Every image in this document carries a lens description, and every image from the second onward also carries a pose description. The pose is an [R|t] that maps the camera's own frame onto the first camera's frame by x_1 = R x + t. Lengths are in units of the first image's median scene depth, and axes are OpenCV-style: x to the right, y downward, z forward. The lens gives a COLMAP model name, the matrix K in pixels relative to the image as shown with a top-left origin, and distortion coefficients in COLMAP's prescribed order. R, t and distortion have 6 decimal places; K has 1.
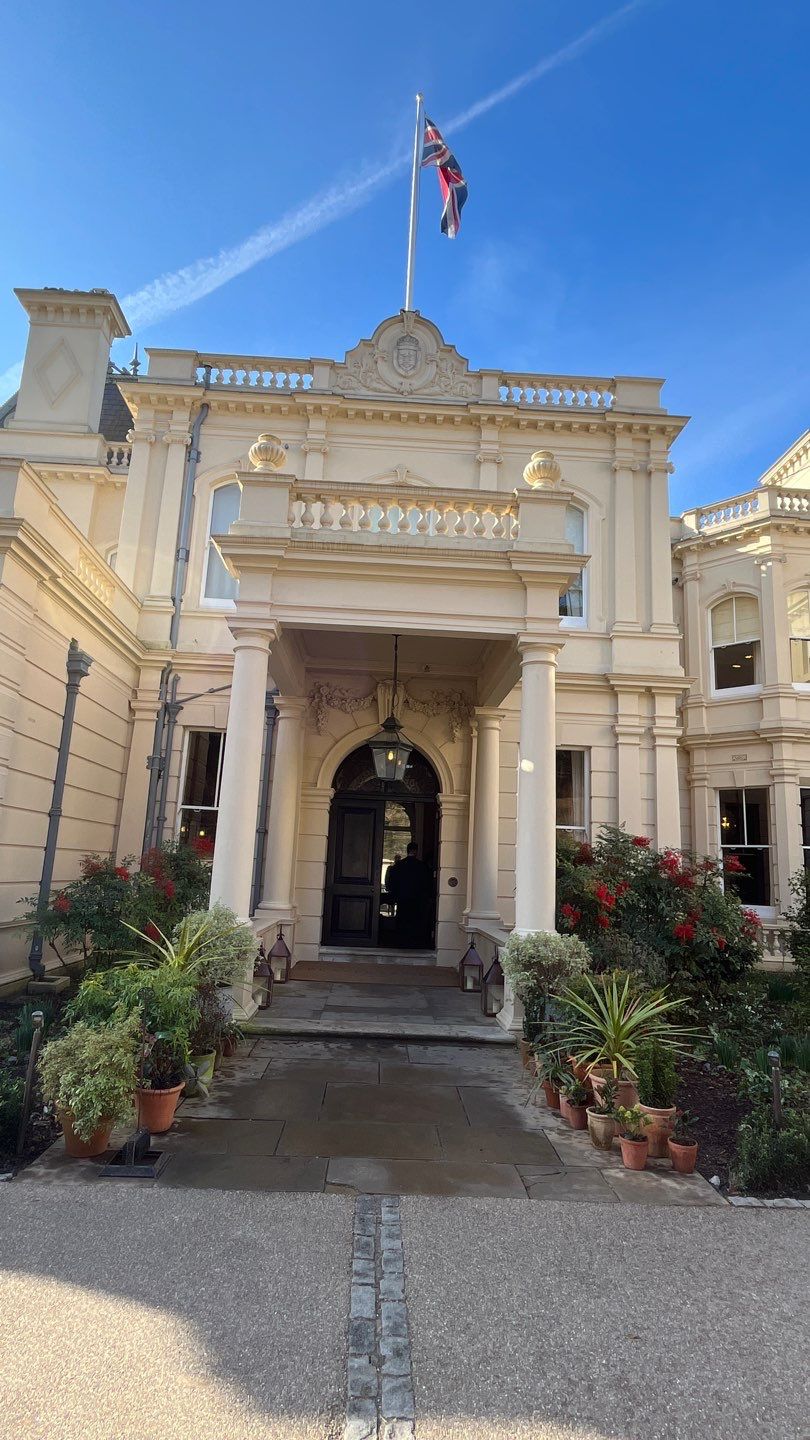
lens RADIAL K [[810.1, 0, 402.3], [0, 810.1, 706.9], [0, 0, 1]] dist [-0.000646, 0.000833]
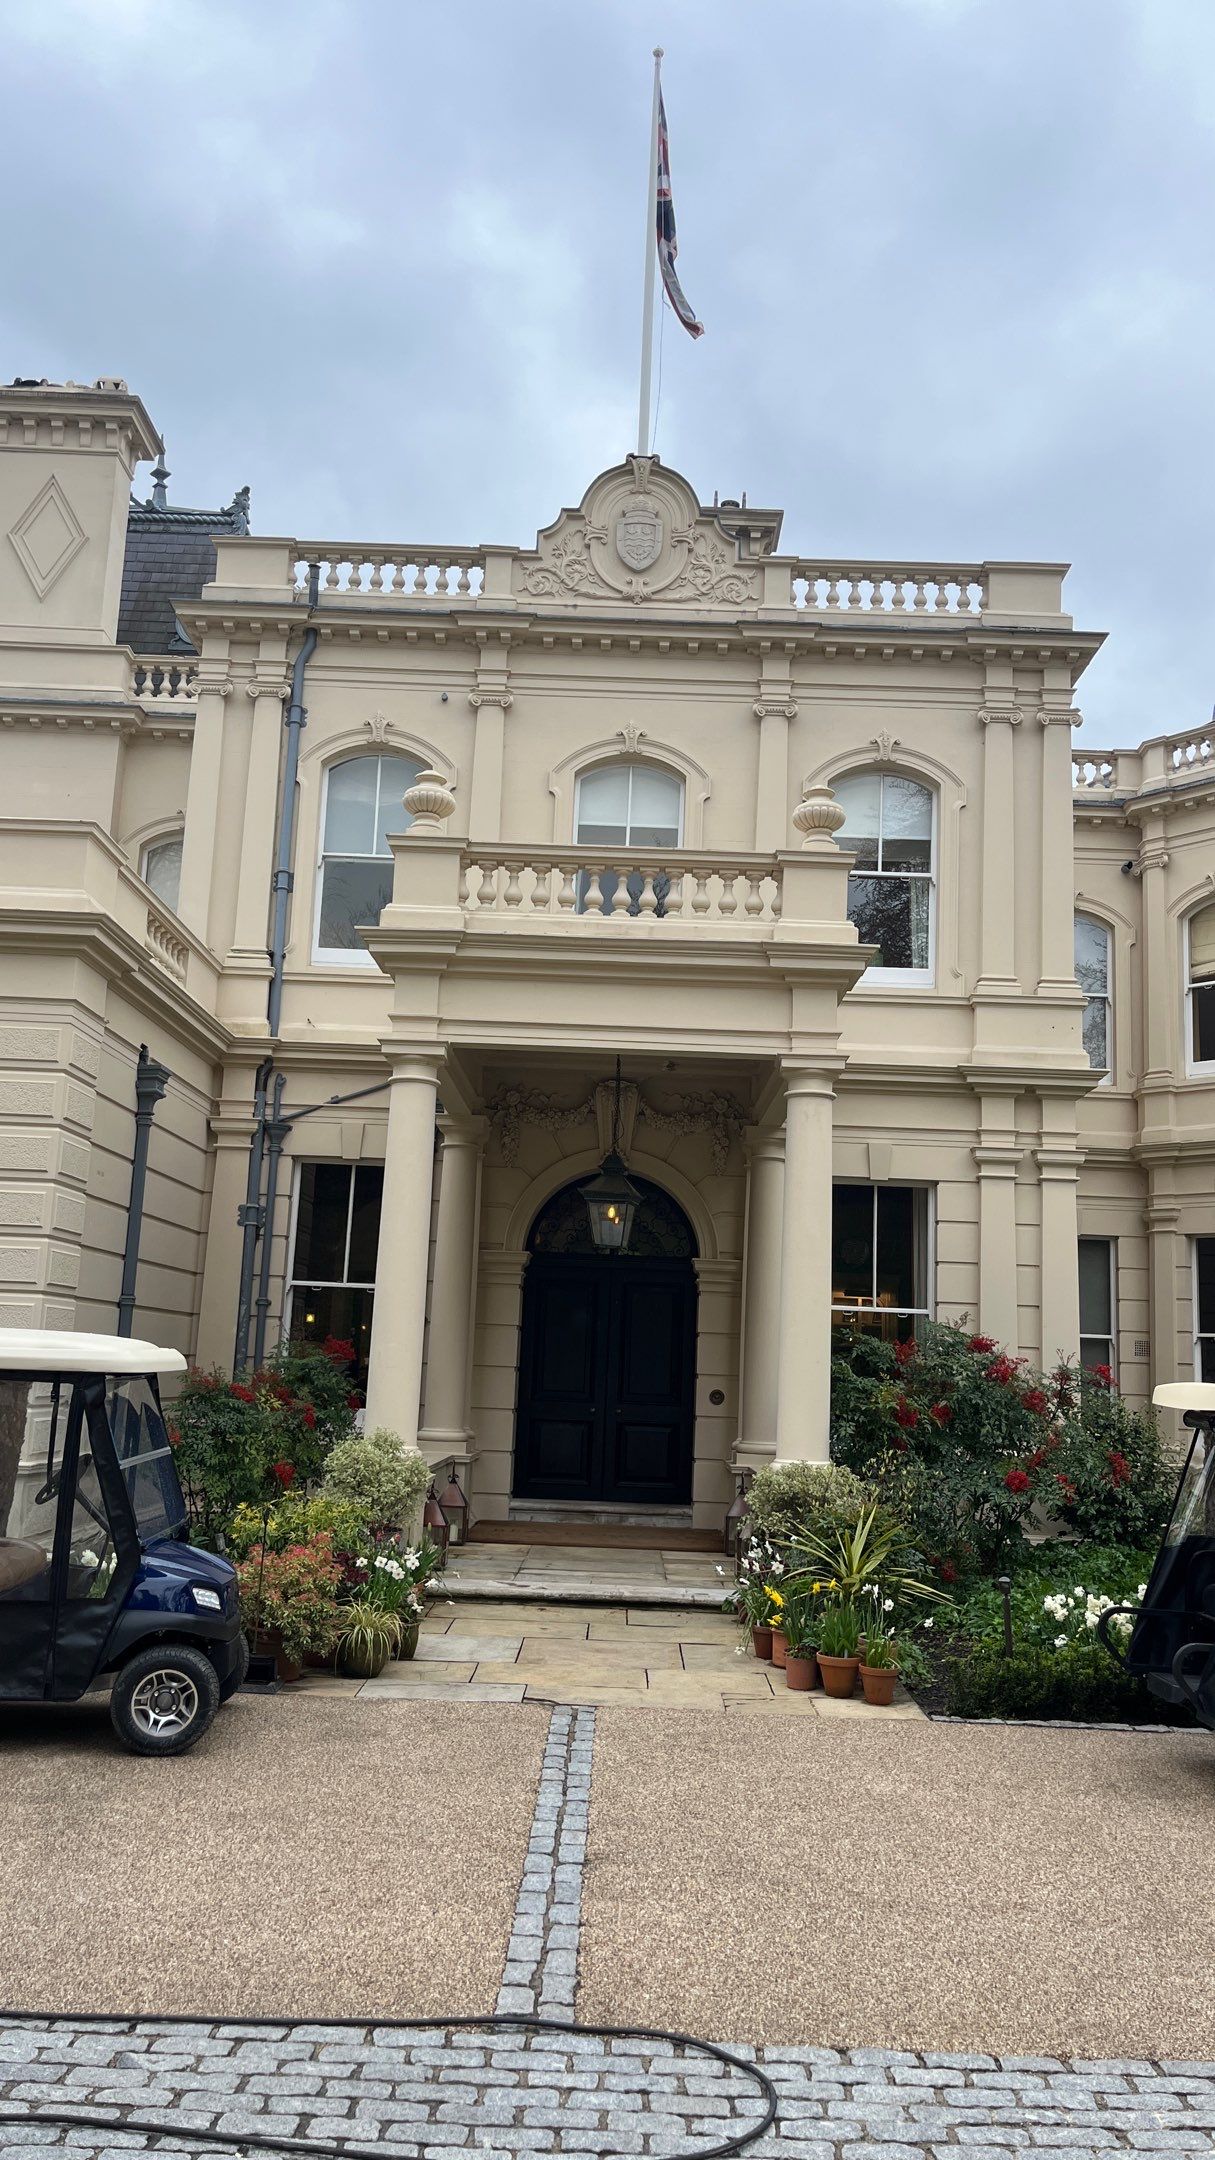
lens RADIAL K [[1814.2, 0, 607.4], [0, 1814.2, 1075.5], [0, 0, 1]] dist [0.049621, 0.005381]
pose [[0.999069, -0.011427, -0.041611, 0.037659], [0.012981, 0.999222, 0.037253, -0.089478], [0.041153, -0.037759, 0.998439, -0.412047]]
